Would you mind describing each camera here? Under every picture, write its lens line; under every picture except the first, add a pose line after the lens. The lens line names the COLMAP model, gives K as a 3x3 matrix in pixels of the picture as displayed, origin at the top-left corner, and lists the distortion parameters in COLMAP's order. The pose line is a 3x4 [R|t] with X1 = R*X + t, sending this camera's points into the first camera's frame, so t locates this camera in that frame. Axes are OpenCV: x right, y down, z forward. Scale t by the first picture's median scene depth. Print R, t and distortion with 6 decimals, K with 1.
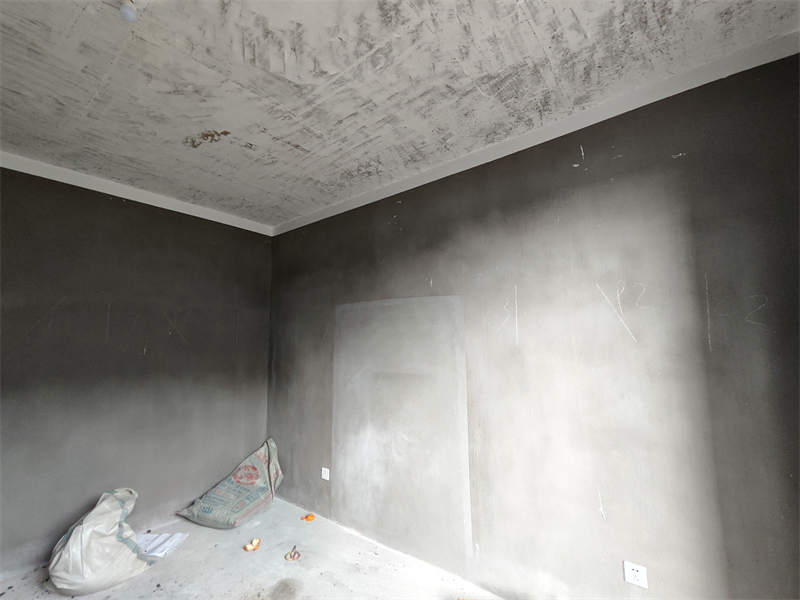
lens RADIAL K [[361.1, 0, 402.1], [0, 361.1, 307.5], [0, 0, 1]] dist [0.001391, 0.000407]
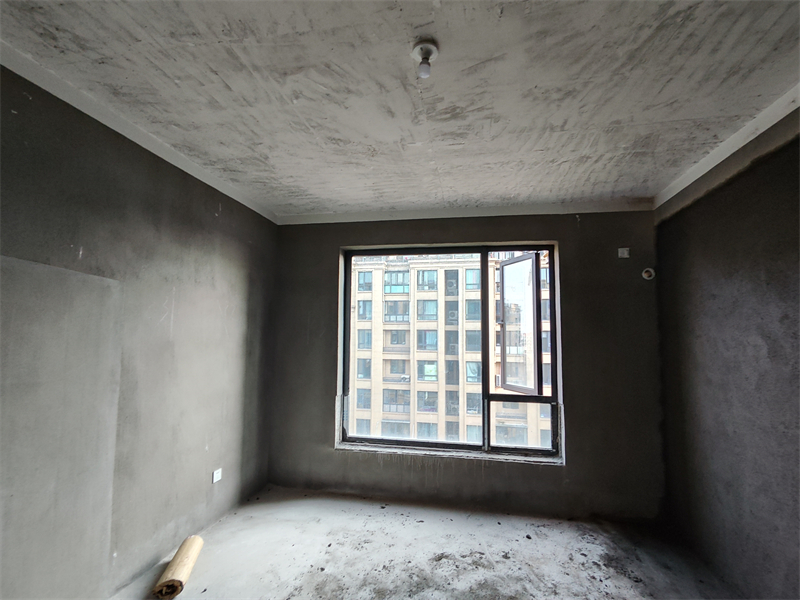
lens RADIAL K [[376.0, 0, 400.0], [0, 376.0, 300.0], [0, 0, 1]] dist [-0.023852, 0.026116]
pose [[-0.464119, 0.092126, 0.880969, -1.095527], [-0.111077, 0.980672, -0.161071, 0.093489], [-0.878781, -0.172612, -0.444915, 0.933789]]
